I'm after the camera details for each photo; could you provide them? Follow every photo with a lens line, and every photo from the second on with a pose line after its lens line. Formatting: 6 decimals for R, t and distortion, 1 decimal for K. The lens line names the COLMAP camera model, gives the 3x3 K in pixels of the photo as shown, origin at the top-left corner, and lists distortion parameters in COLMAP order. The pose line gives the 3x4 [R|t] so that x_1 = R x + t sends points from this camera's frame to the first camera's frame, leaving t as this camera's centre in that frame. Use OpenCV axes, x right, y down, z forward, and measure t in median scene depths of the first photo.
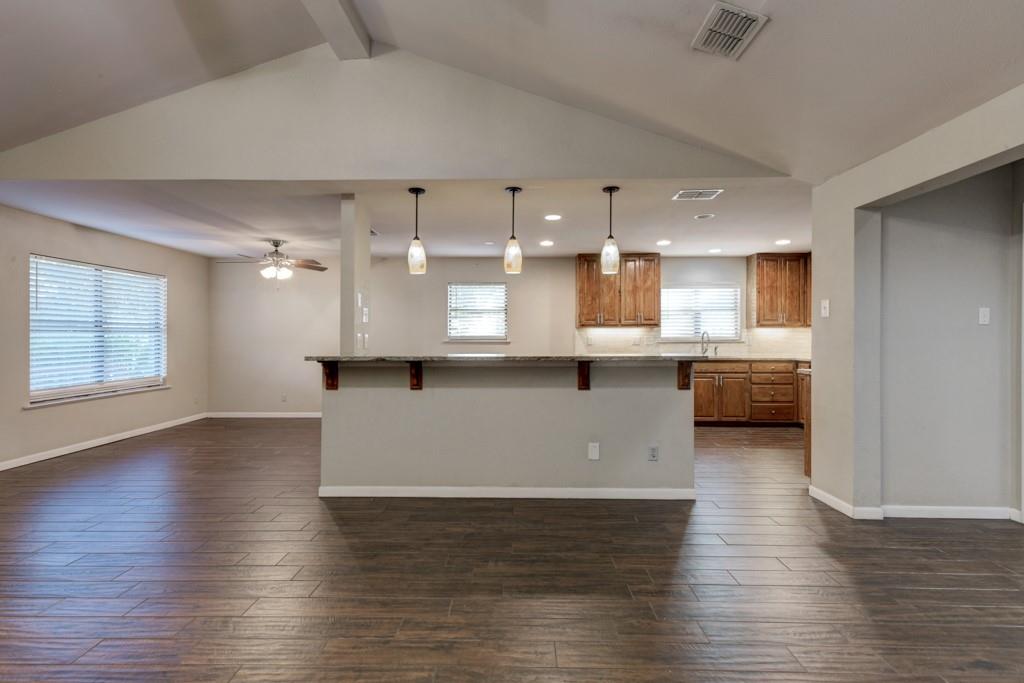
lens RADIAL K [[476.1, 0, 512.0], [0, 476.1, 333.0], [0, 0, 1]] dist [0.010167, 0.000548]
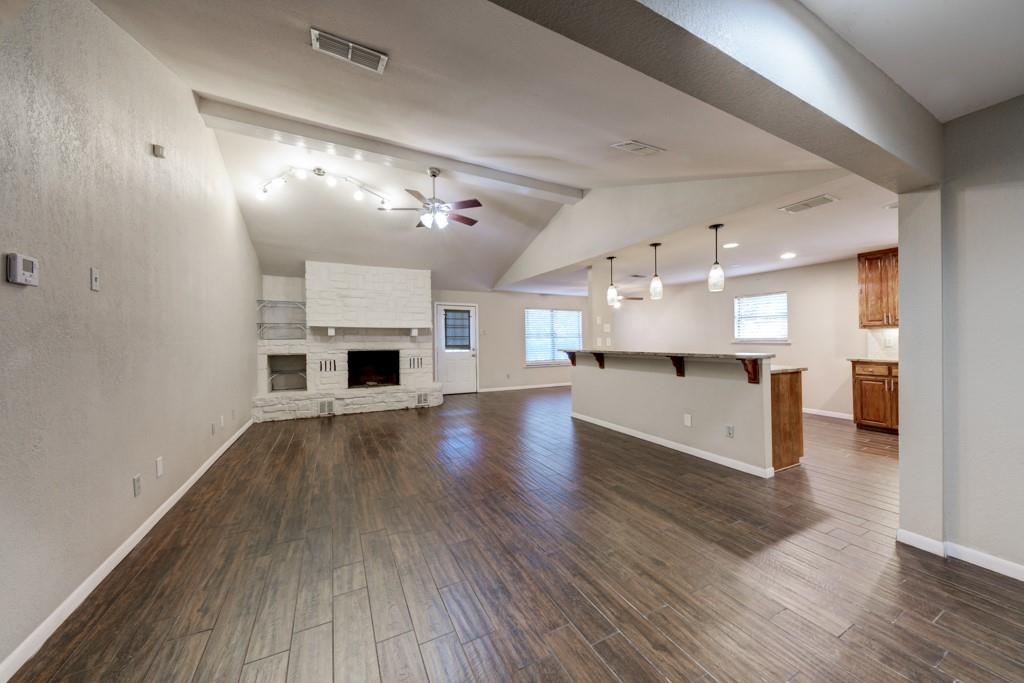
lens RADIAL K [[354.0, 0, 514.5], [0, 354.0, 334.1], [0, 0, 1]] dist [0.000571, -0.002421]
pose [[0.474563, -0.018100, -0.880035, 0.514169], [0.014358, 0.999815, -0.012820, -0.000838], [0.880104, -0.006552, 0.474735, 0.030474]]
